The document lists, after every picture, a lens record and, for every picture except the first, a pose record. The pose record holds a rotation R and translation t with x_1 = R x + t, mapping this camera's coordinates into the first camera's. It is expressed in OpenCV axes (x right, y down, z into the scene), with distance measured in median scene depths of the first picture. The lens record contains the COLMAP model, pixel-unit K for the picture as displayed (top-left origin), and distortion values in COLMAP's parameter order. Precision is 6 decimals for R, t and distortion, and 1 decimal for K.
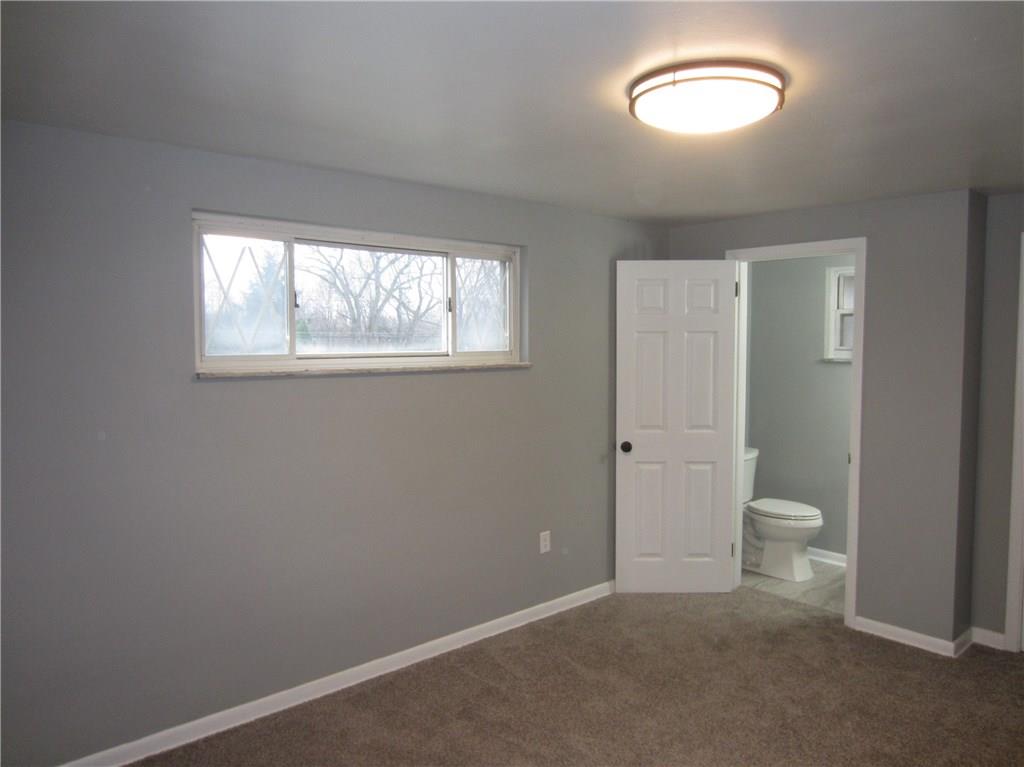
lens RADIAL K [[725.8, 0, 512.5], [0, 725.8, 381.3], [0, 0, 1]] dist [-0.029735, 0.007161]
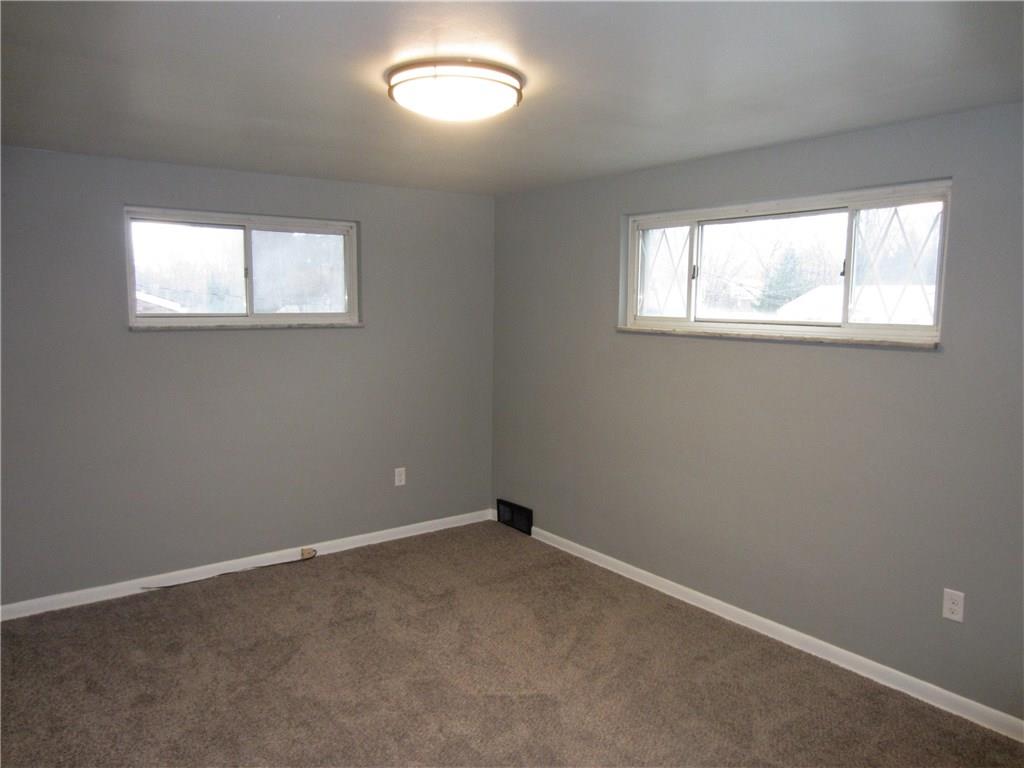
lens RADIAL K [[725.8, 0, 514.6], [0, 725.8, 382.8], [0, 0, 1]] dist [-0.029735, 0.007161]
pose [[-0.084441, 0.112827, -0.990020, 0.903008], [-0.064833, 0.990841, 0.118450, -0.051593], [0.994317, 0.074188, -0.076352, 0.766788]]
